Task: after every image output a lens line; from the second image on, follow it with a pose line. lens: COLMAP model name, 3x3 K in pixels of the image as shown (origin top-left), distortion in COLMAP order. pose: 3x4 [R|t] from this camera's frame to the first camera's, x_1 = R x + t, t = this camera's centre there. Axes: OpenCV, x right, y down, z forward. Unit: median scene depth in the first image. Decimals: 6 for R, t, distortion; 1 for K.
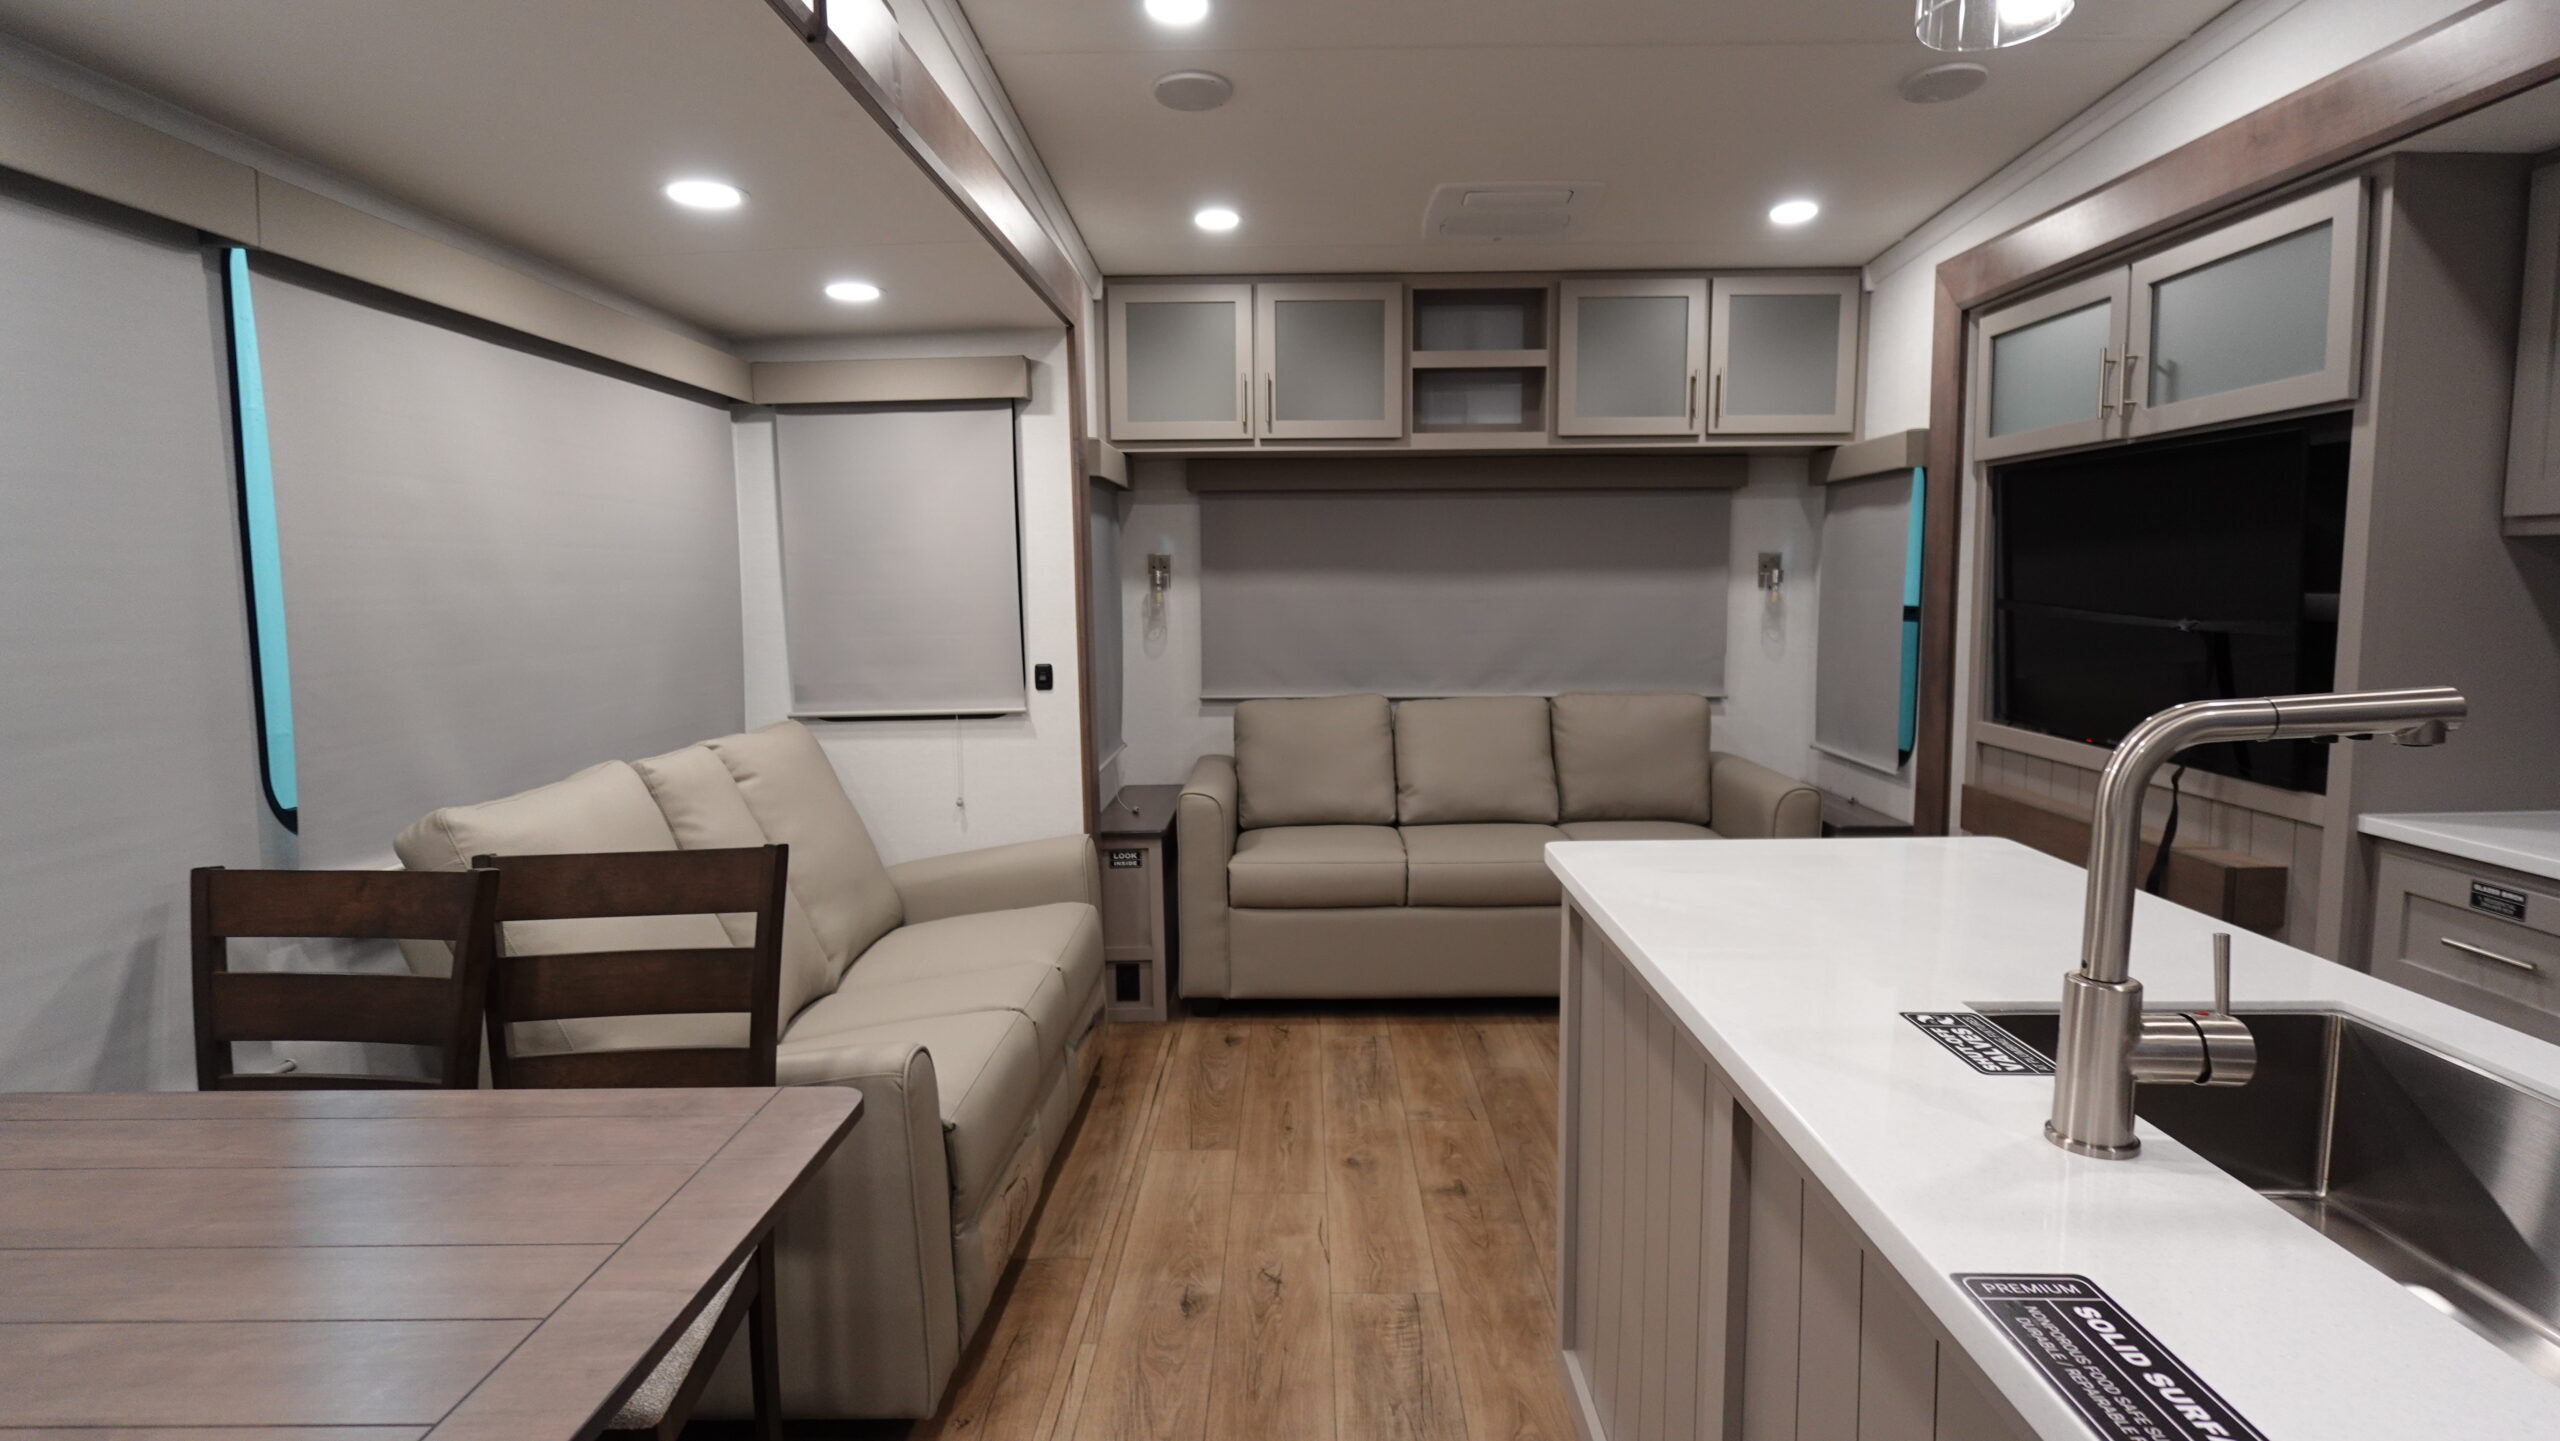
lens RADIAL K [[1293.9, 0, 1279.4], [0, 1293.9, 711.0], [0, 0, 1]] dist [0.000026, -0.001742]
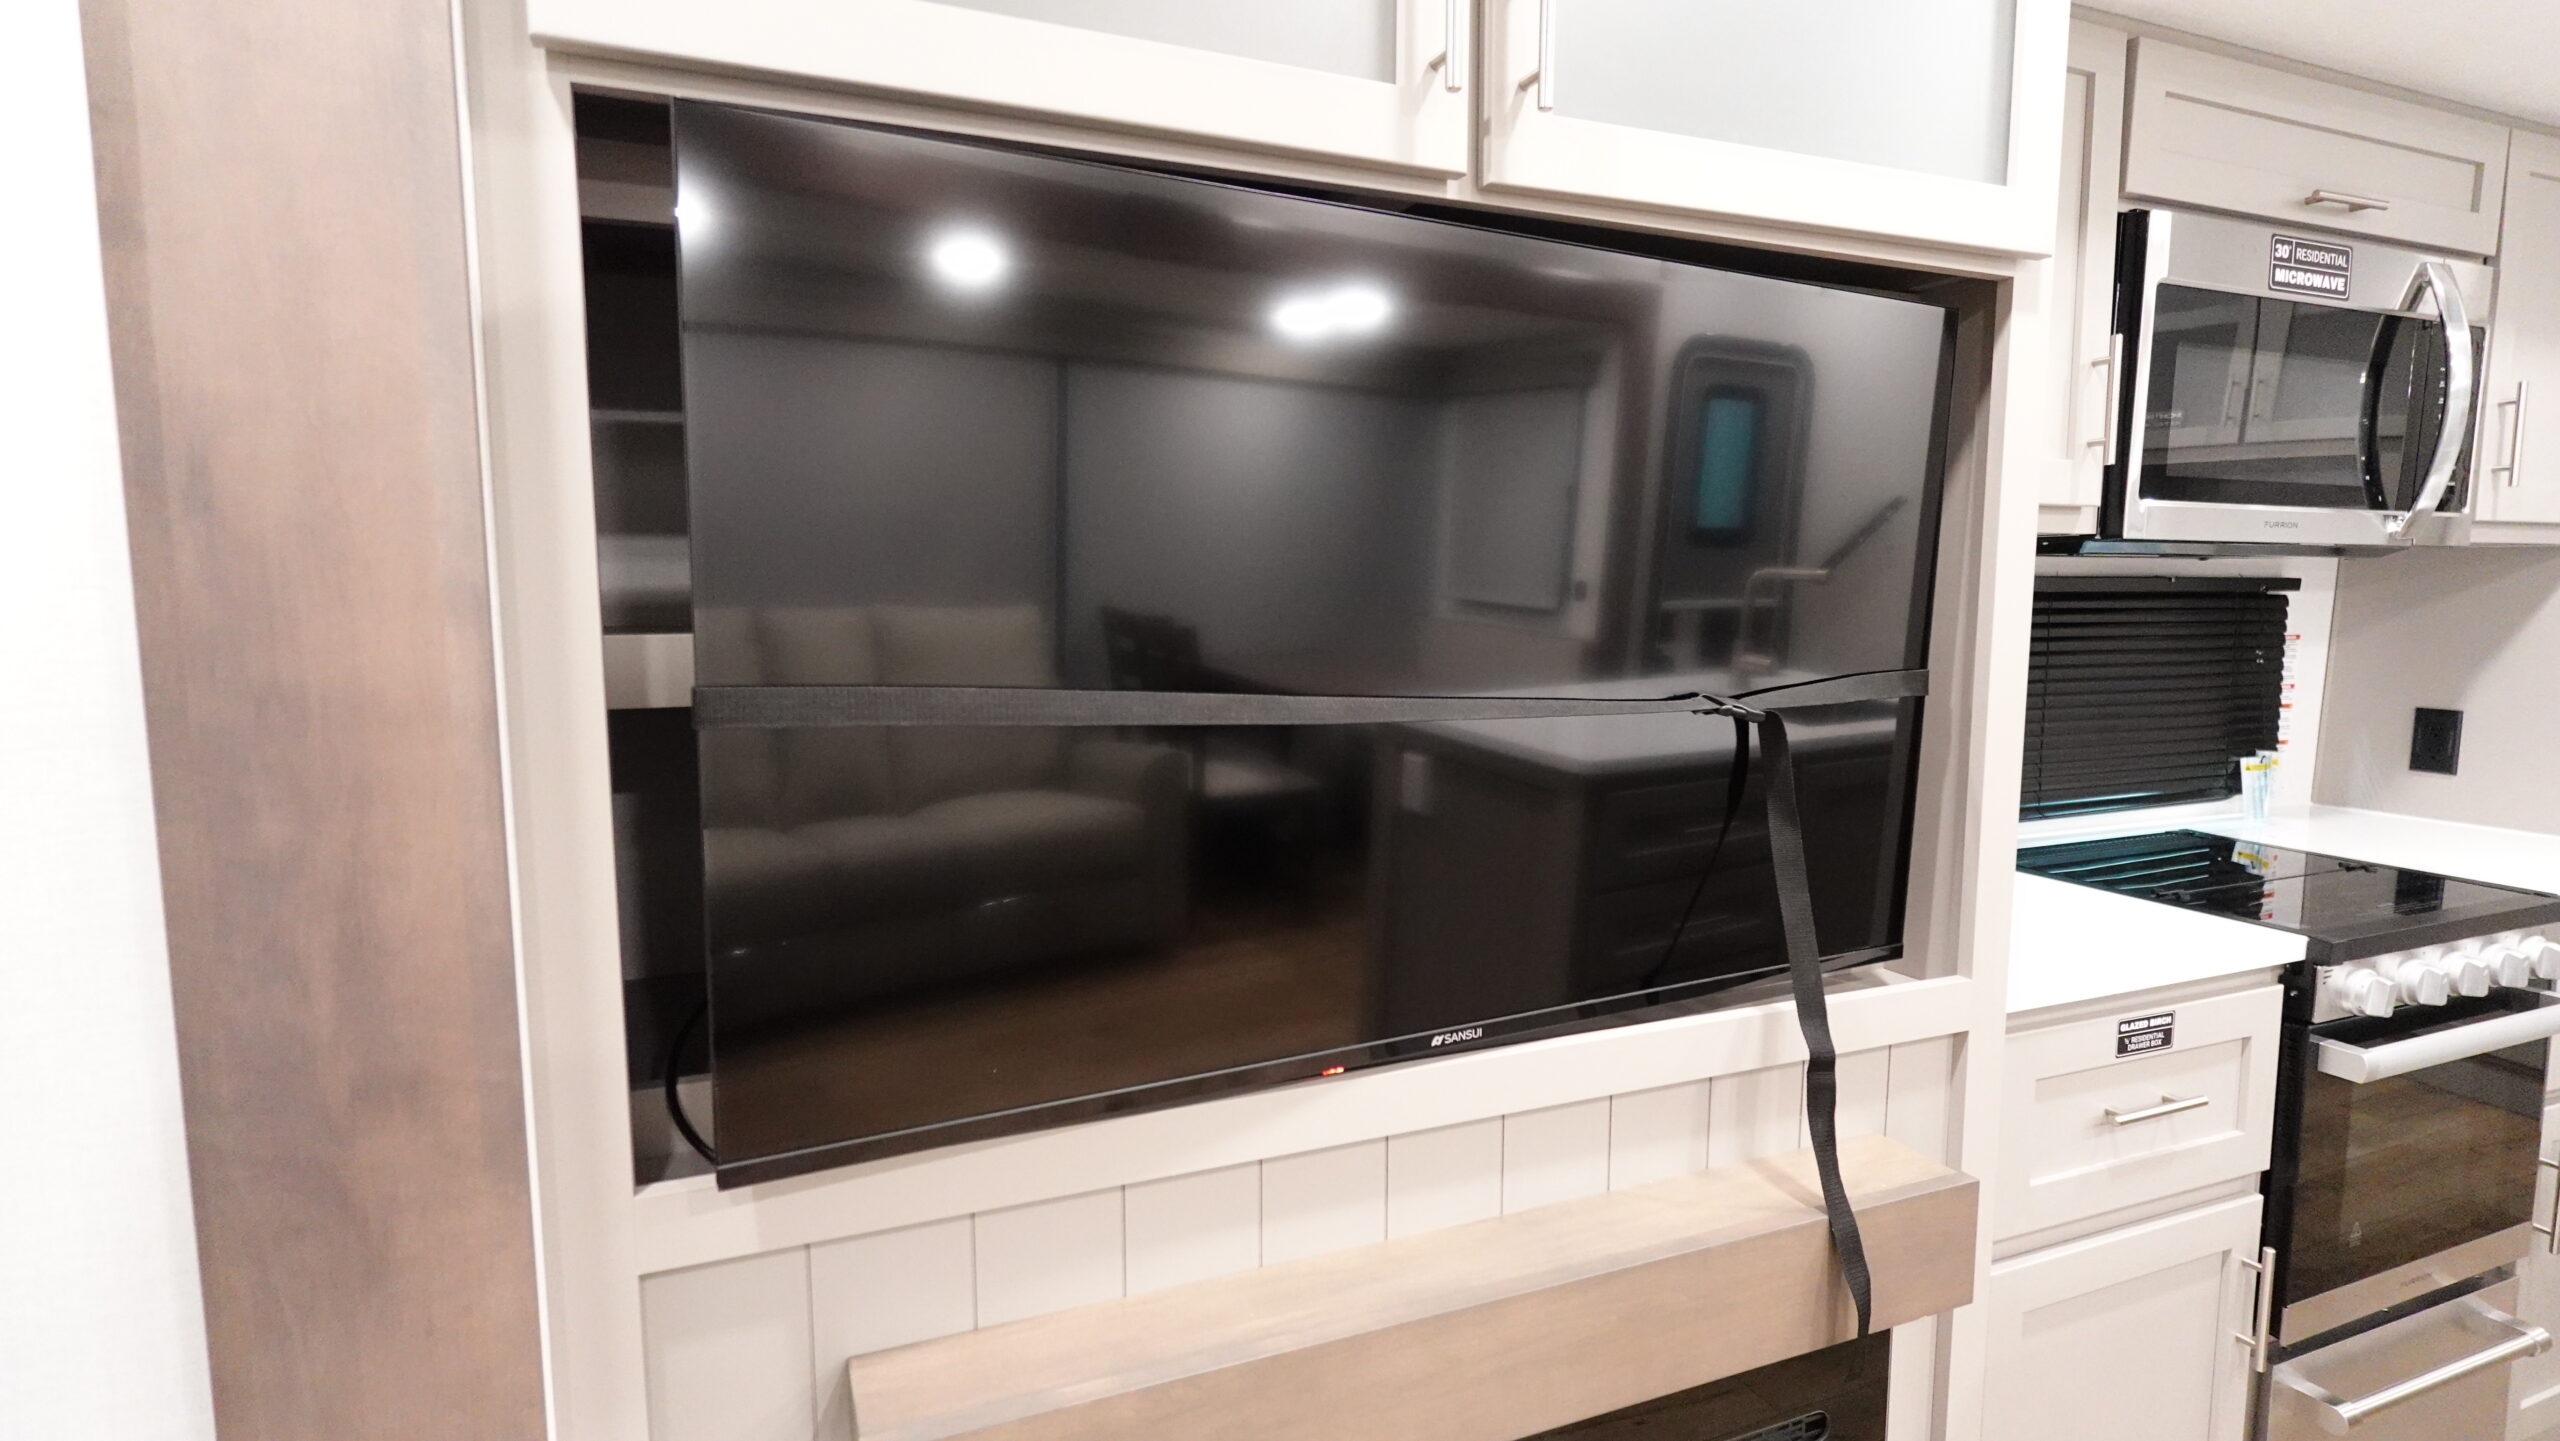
lens RADIAL K [[1293.9, 0, 1286.6], [0, 1293.9, 722.2], [0, 0, 1]] dist [0.000026, -0.001742]
pose [[-0.405170, -0.082362, 0.910524, 0.490404], [0.098758, 0.986163, 0.133150, -0.168773], [-0.908892, 0.143870, -0.391430, 1.687345]]
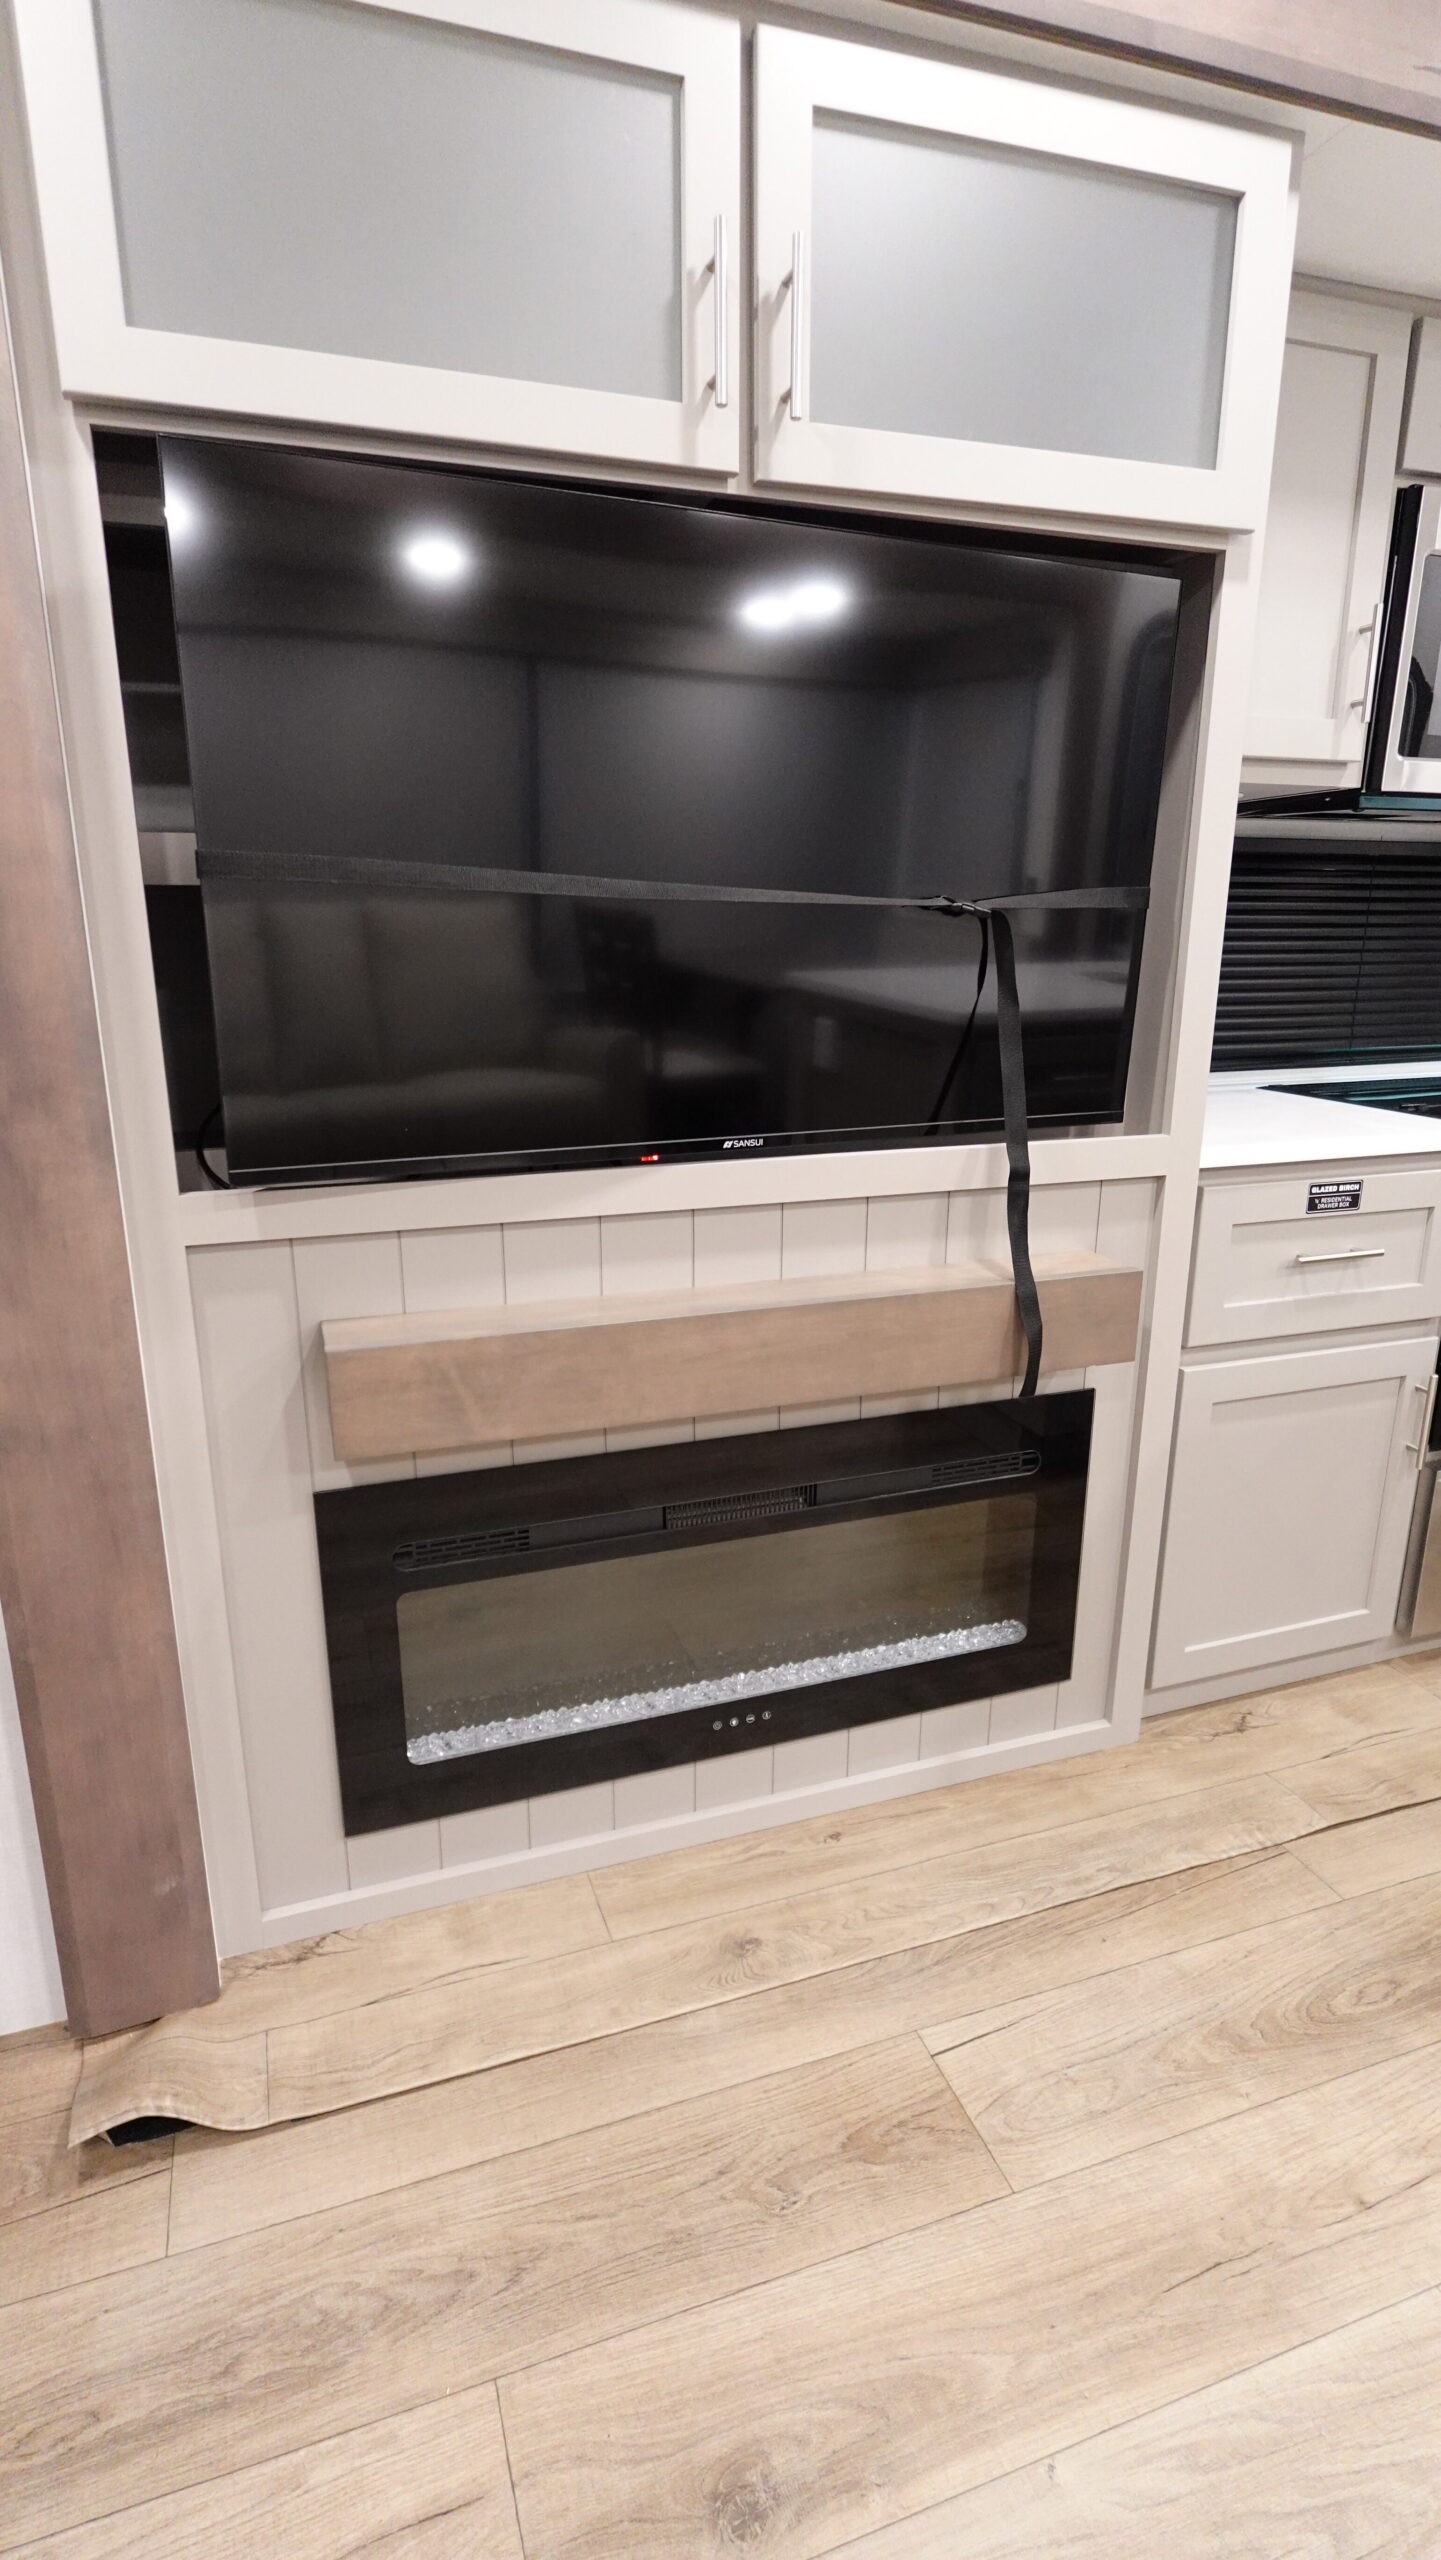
lens RADIAL K [[1293.9, 0, 707.9], [0, 1293.9, 1281.3], [0, 0, 1]] dist [0.000026, -0.001742]
pose [[-0.340767, -0.239640, 0.909093, 0.246817], [0.101498, 0.951939, 0.288980, -0.105311], [-0.934653, 0.190746, -0.300067, 1.691559]]
